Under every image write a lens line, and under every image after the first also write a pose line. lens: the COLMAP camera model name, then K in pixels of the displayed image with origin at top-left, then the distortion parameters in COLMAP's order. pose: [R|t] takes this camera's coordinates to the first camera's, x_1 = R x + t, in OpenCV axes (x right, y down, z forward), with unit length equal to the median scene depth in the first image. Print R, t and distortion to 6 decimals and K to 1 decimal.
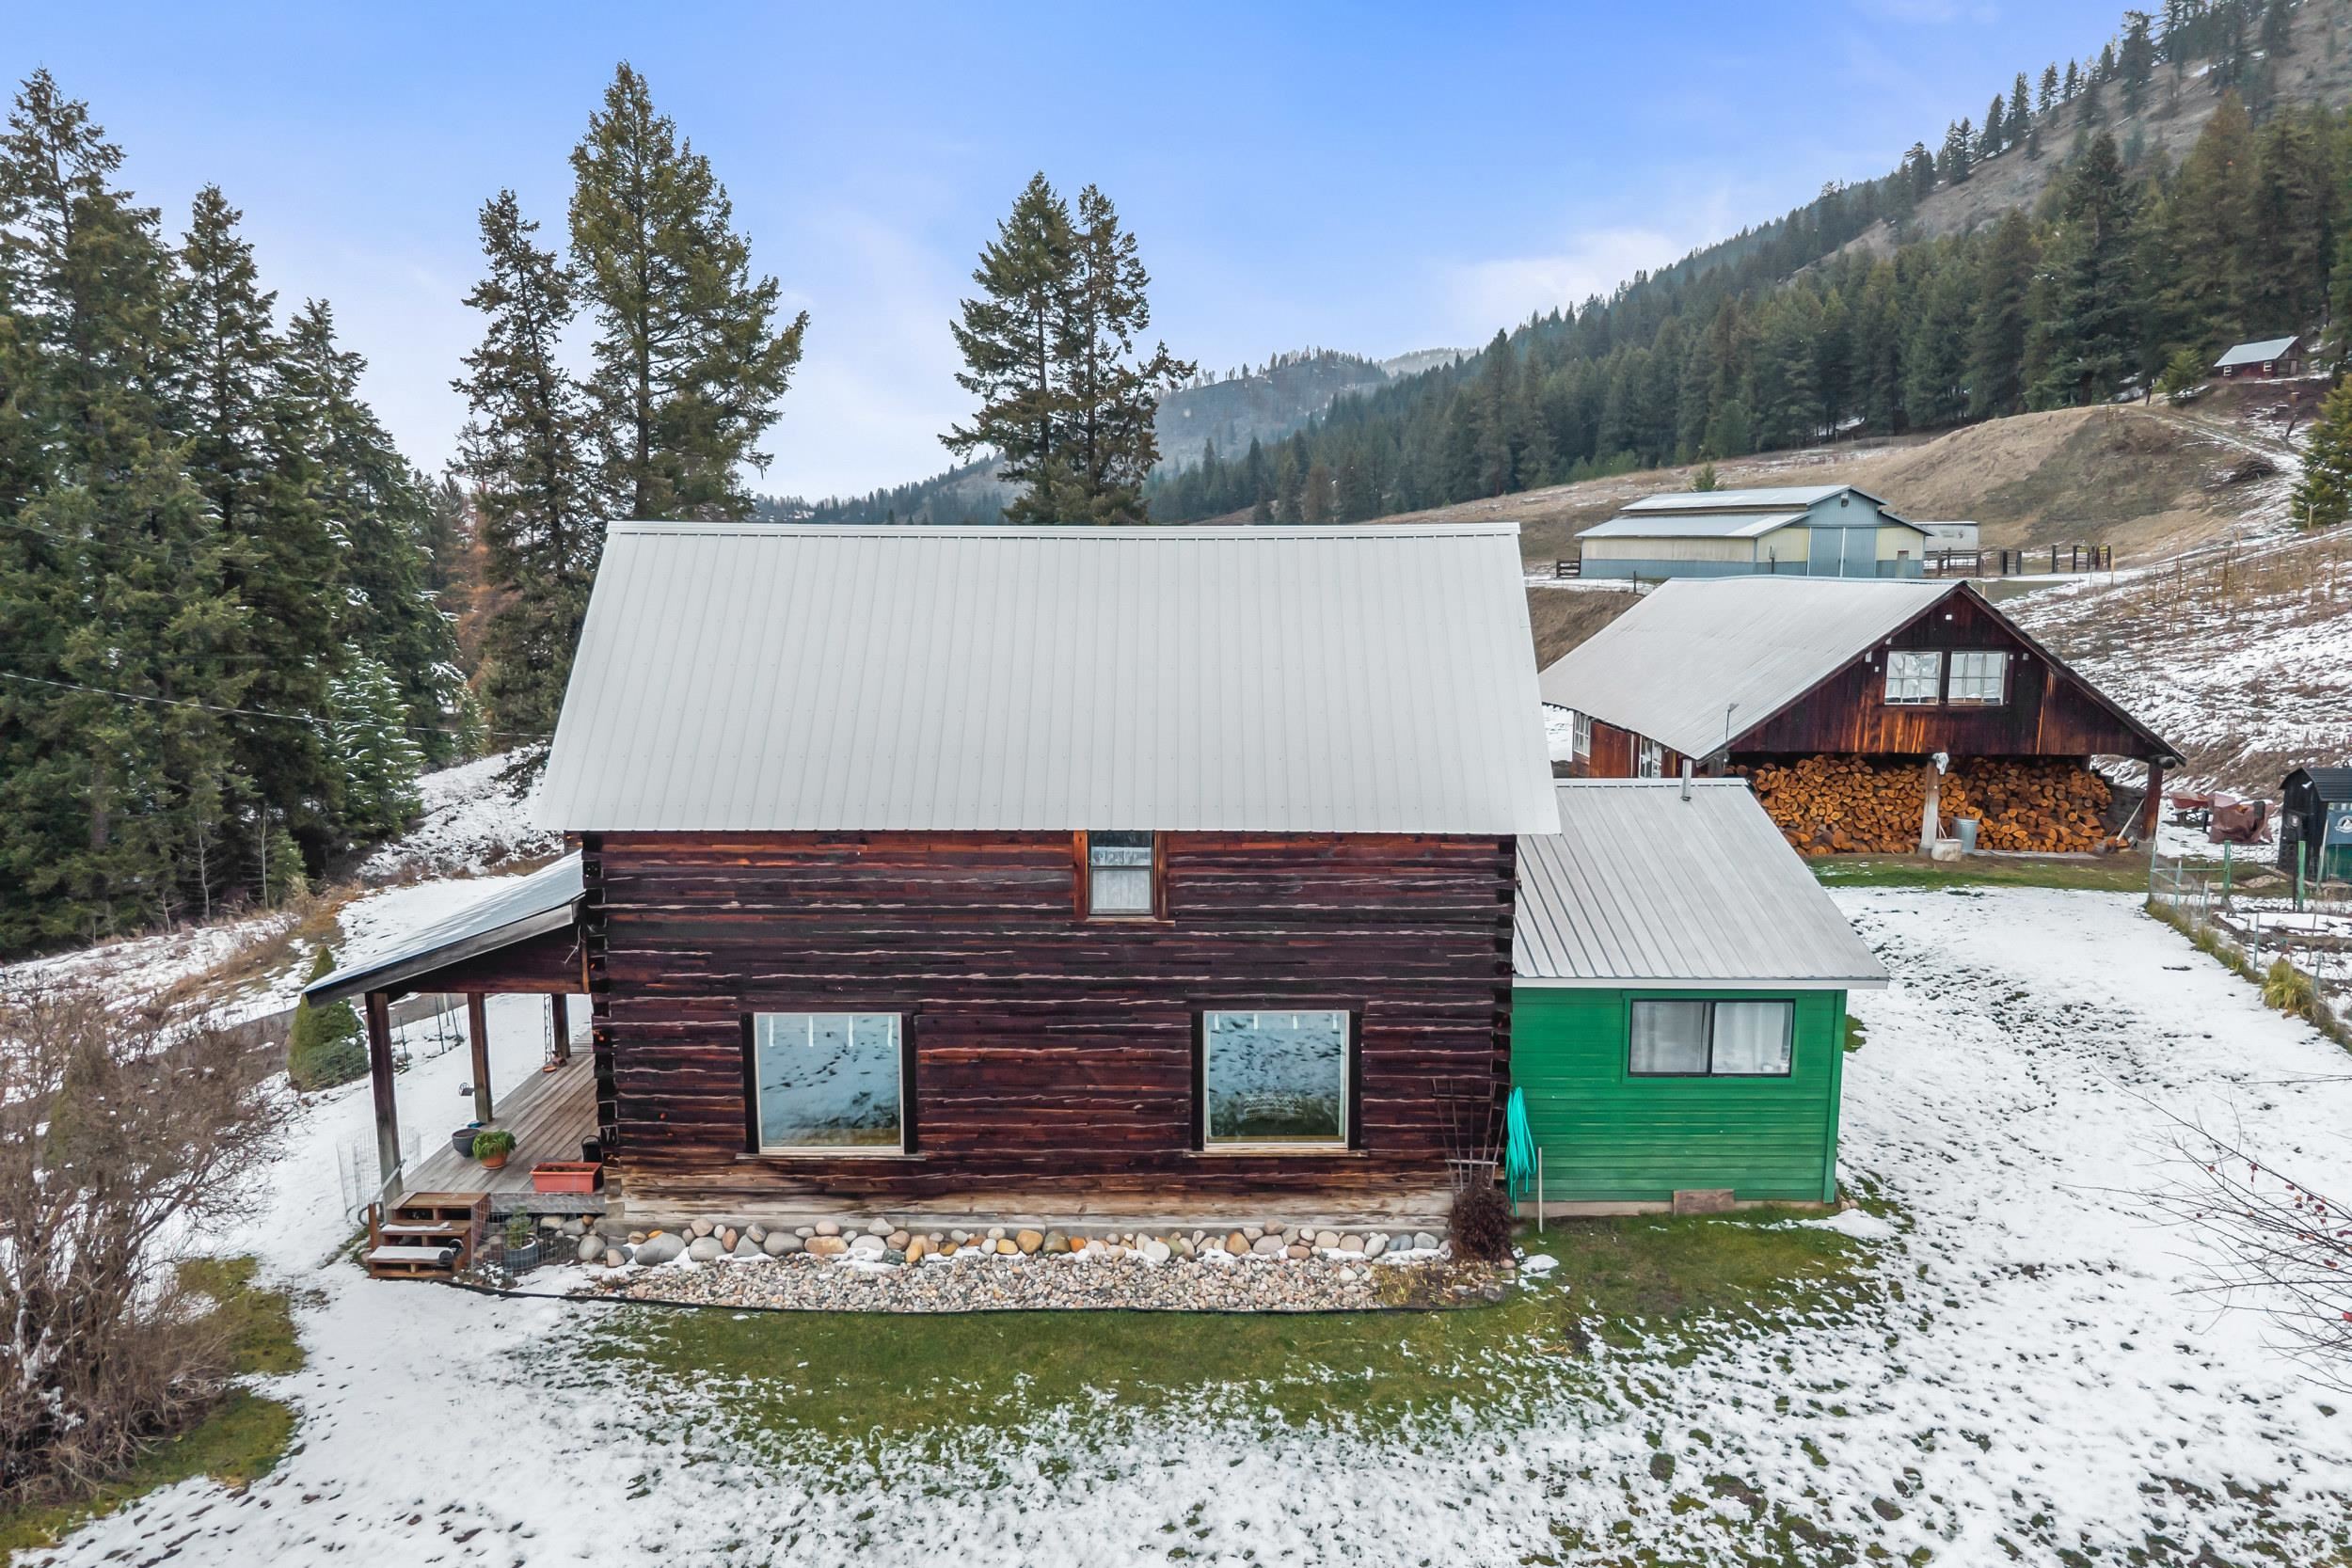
lens RADIAL K [[1598.6, 0, 1176.0], [0, 1598.6, 784.0], [0, 0, 1]] dist [-0.005037, 0.006354]
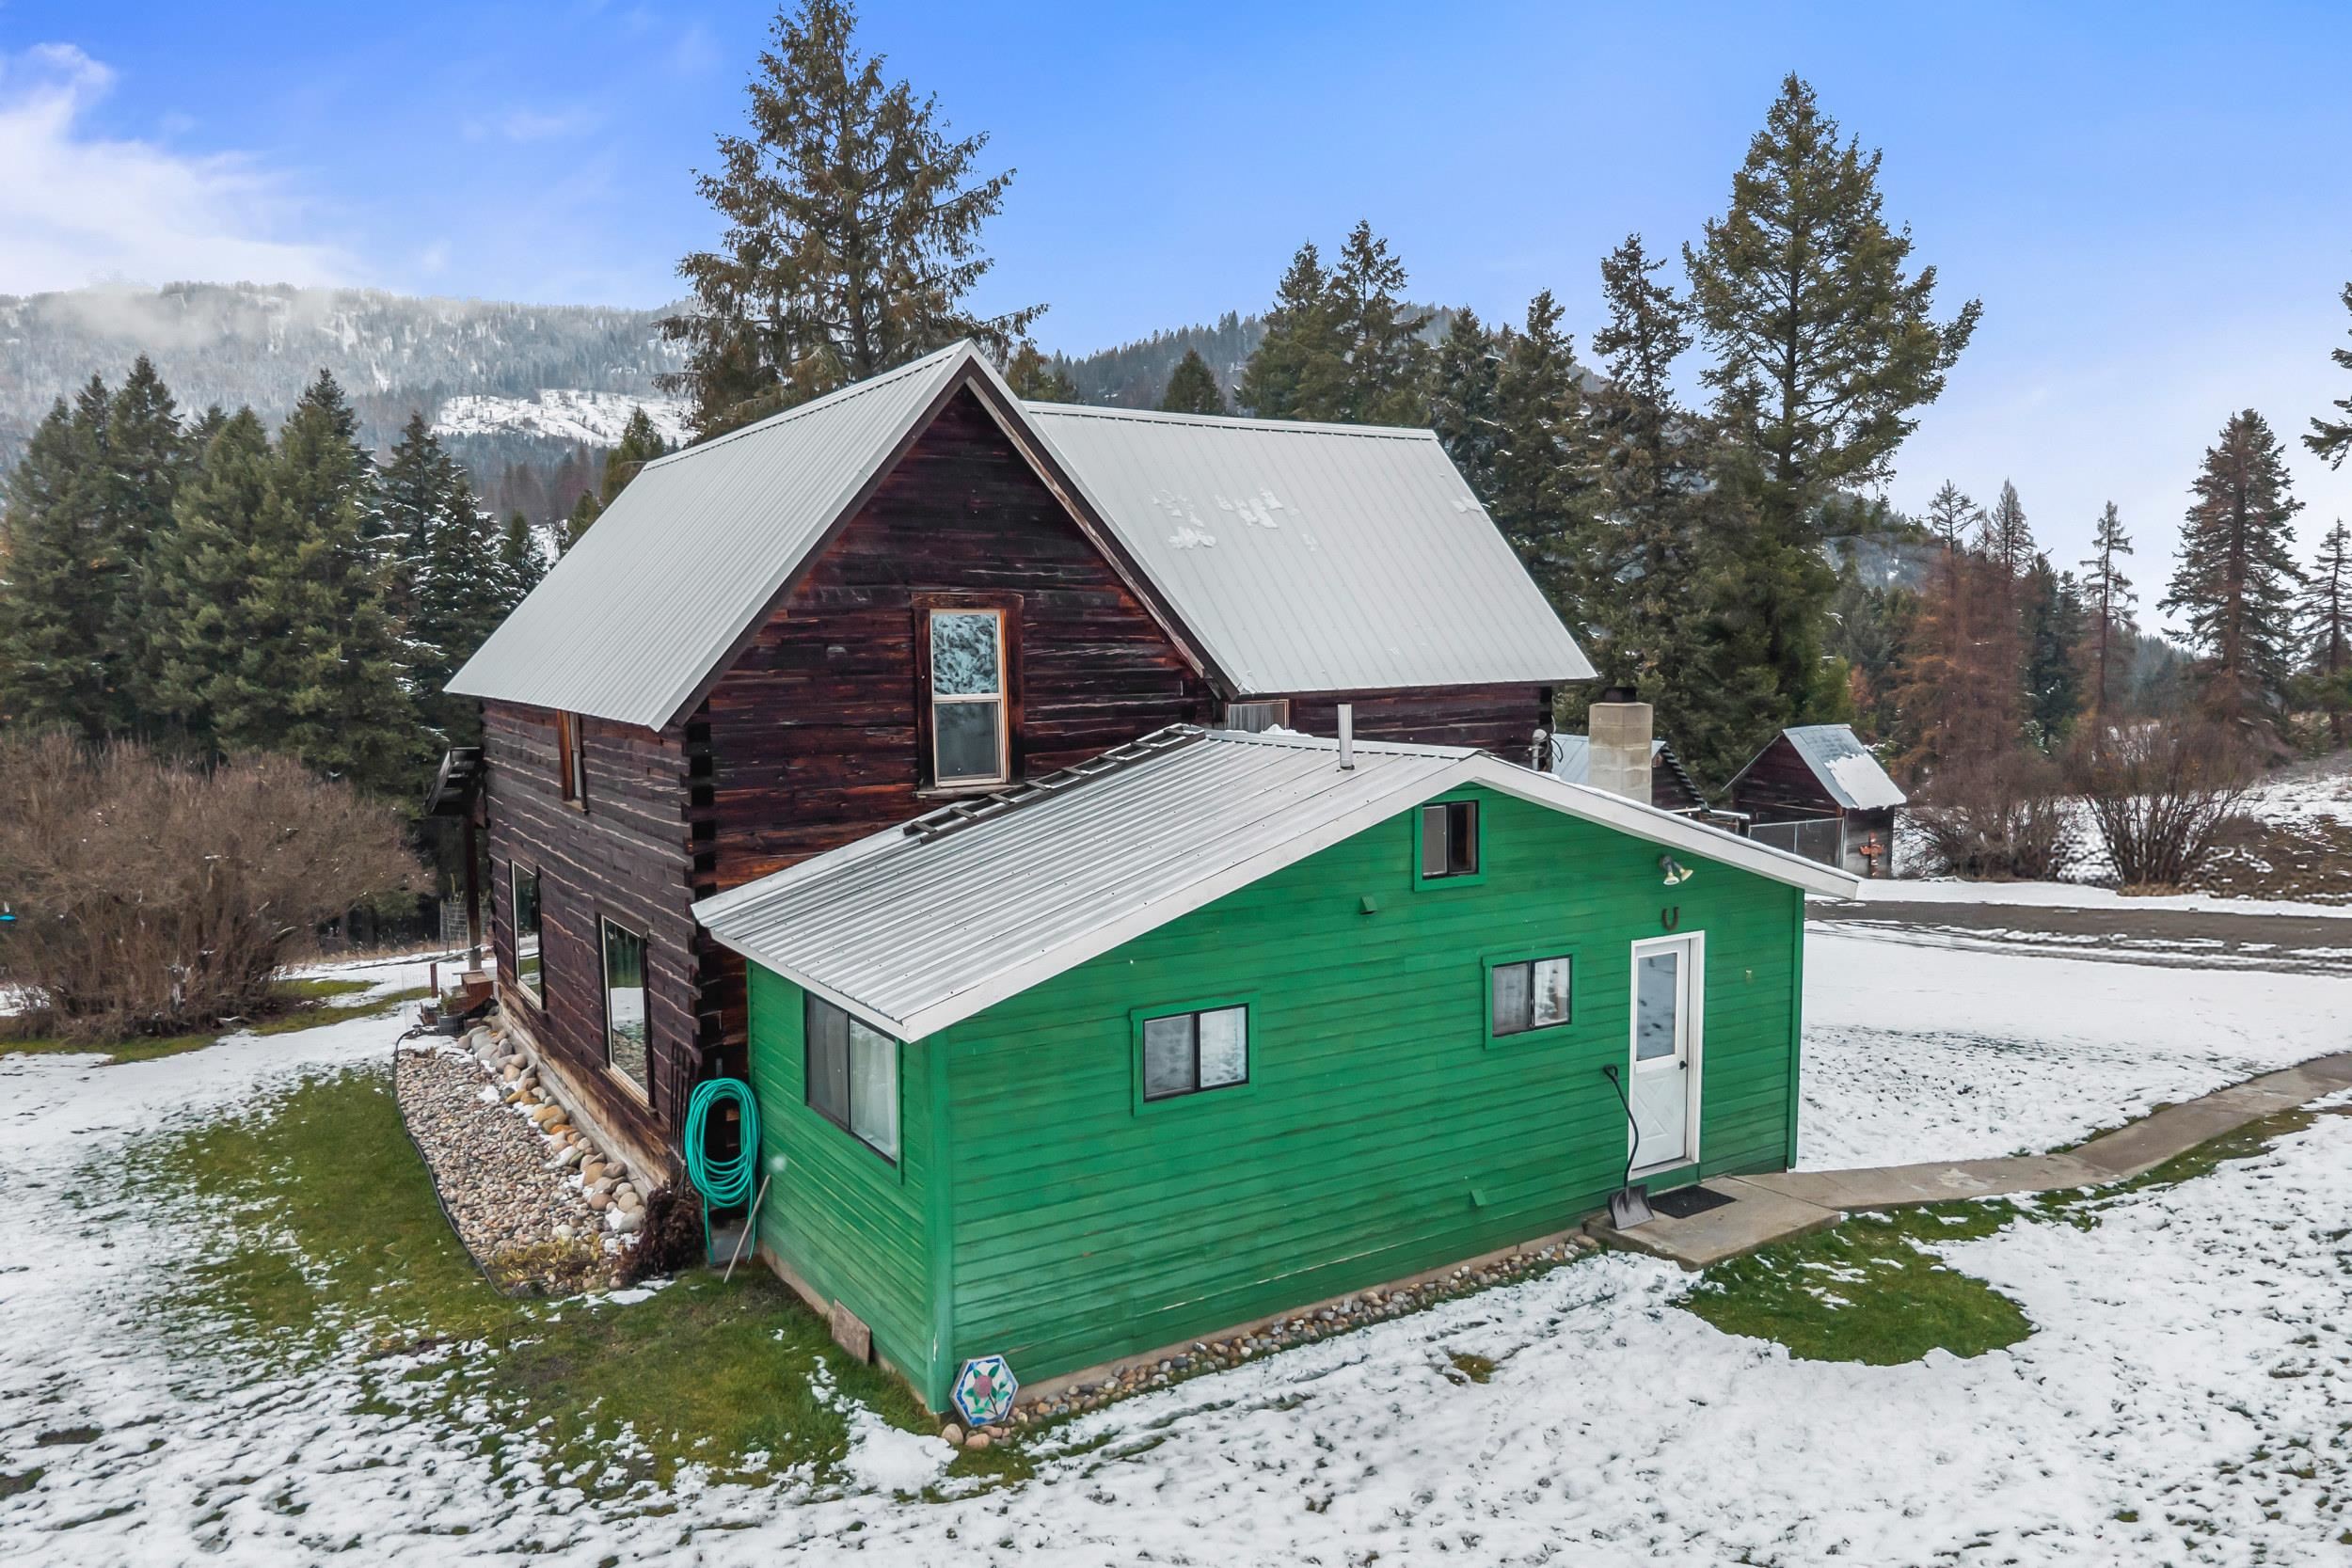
lens RADIAL K [[1587.4, 0, 1173.6], [0, 1587.4, 778.1], [0, 0, 1]] dist [-0.003678, -0.000268]
pose [[0.542174, 0.071722, -0.837200, 0.503189], [-0.124216, 0.992245, 0.004562, 0.011146], [0.831034, 0.101520, 0.546878, 0.401184]]
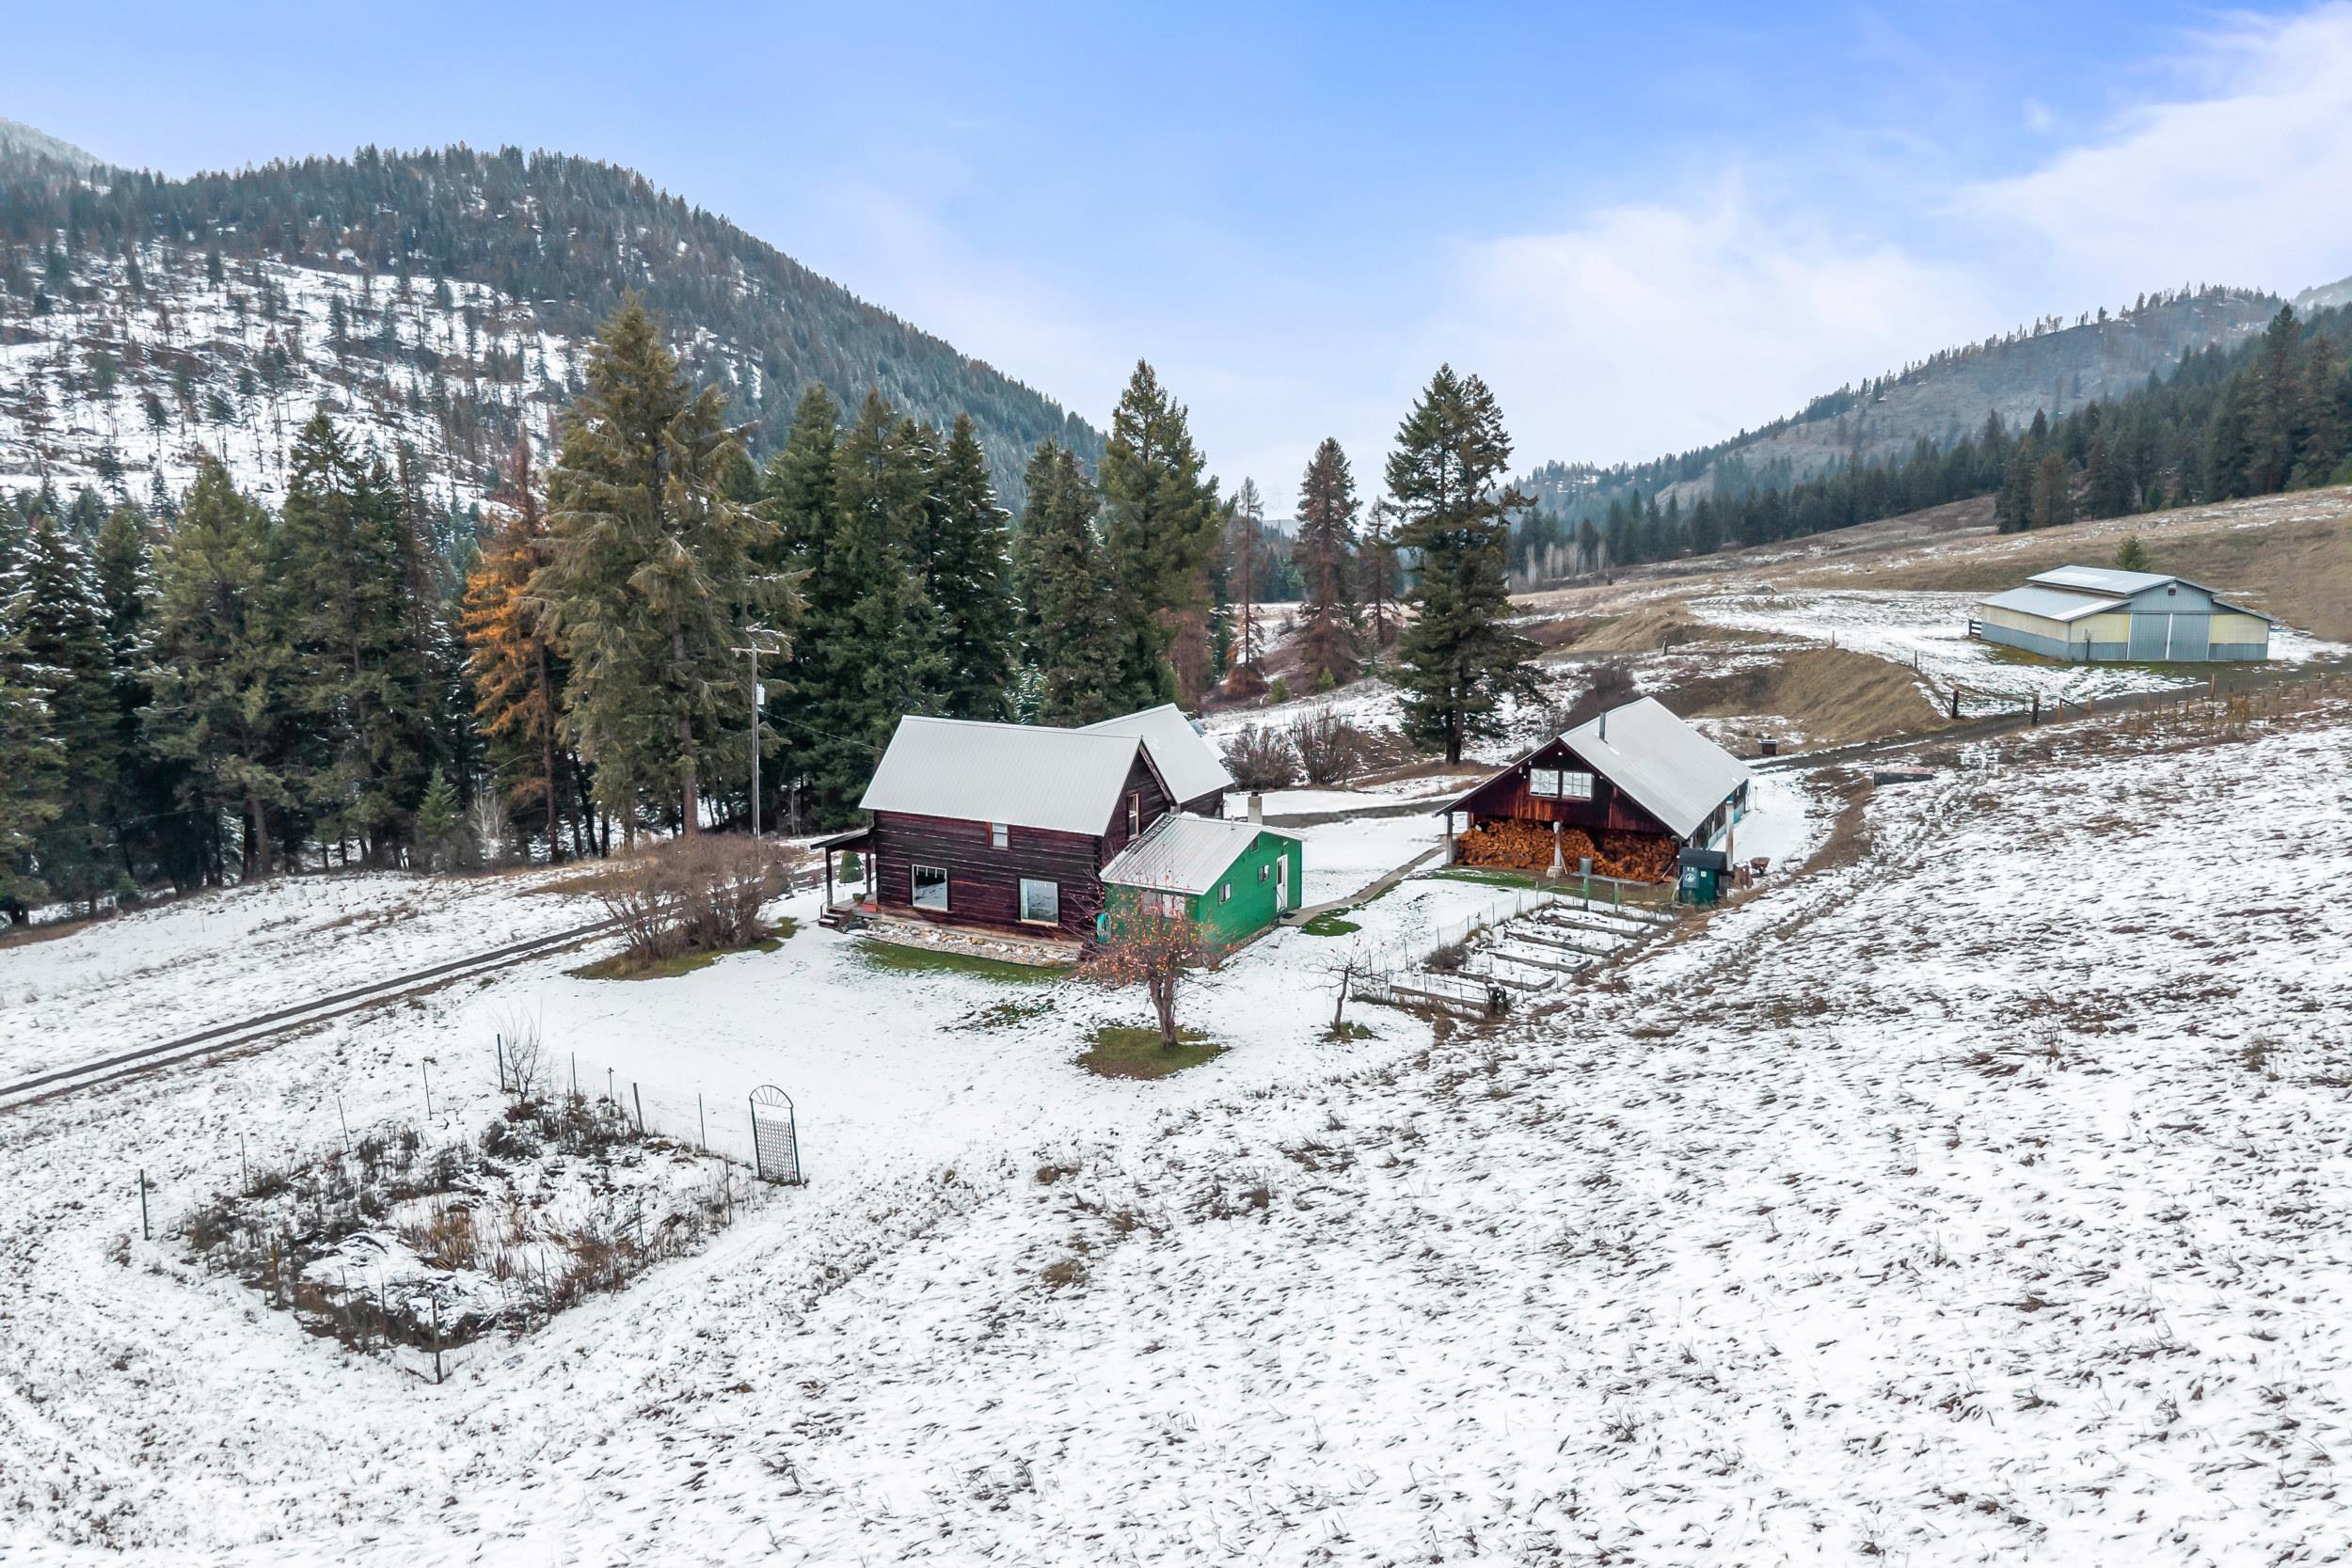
lens RADIAL K [[1550.8, 0, 1176.0], [0, 1550.8, 784.0], [0, 0, 1]] dist [0.005555, -0.000481]
pose [[0.882711, 0.083001, -0.462529, 0.940617], [-0.069841, 0.996518, 0.045539, -0.119425], [0.464698, -0.007894, 0.885434, -0.906424]]
